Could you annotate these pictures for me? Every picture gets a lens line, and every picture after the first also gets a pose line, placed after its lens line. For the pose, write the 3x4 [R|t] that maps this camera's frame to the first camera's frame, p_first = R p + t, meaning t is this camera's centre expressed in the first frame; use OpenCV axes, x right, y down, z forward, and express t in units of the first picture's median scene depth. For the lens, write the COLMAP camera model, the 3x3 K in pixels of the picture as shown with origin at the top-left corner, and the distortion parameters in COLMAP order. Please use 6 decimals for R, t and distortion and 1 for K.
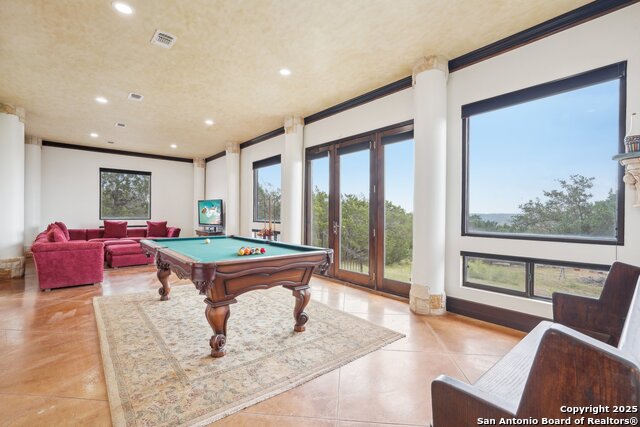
lens RADIAL K [[289.1, 0, 317.1], [0, 289.1, 213.1], [0, 0, 1]] dist [-0.007474, 0.001050]
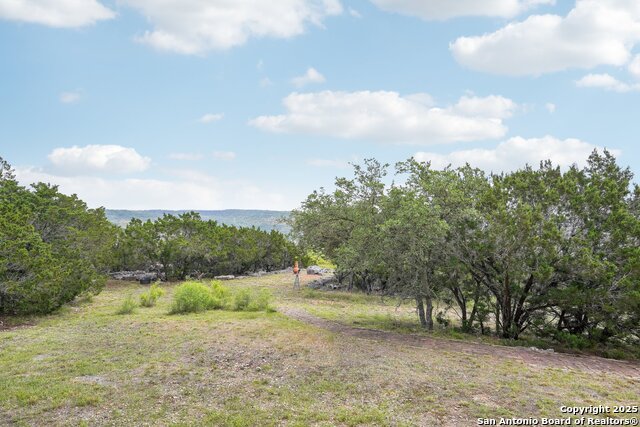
lens RADIAL K [[390.1, 0, 321.5], [0, 390.1, 214.1], [0, 0, 1]] dist [-0.005250, -0.000419]
pose [[0.620497, -0.003282, 0.784202, 0.064887], [-0.005584, 0.999947, 0.008603, 0.019833], [-0.784189, -0.009717, 0.620446, 1.932212]]
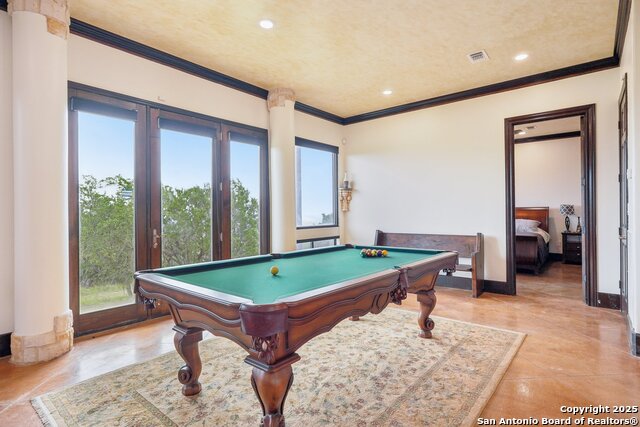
lens RADIAL K [[332.6, 0, 325.3], [0, 332.6, 212.7], [0, 0, 1]] dist [0.000263, -0.000190]
pose [[-0.190792, -0.007861, 0.981599, -1.612566], [0.003057, 0.999958, 0.008602, -0.023445], [-0.981626, 0.004642, -0.190760, 1.681659]]
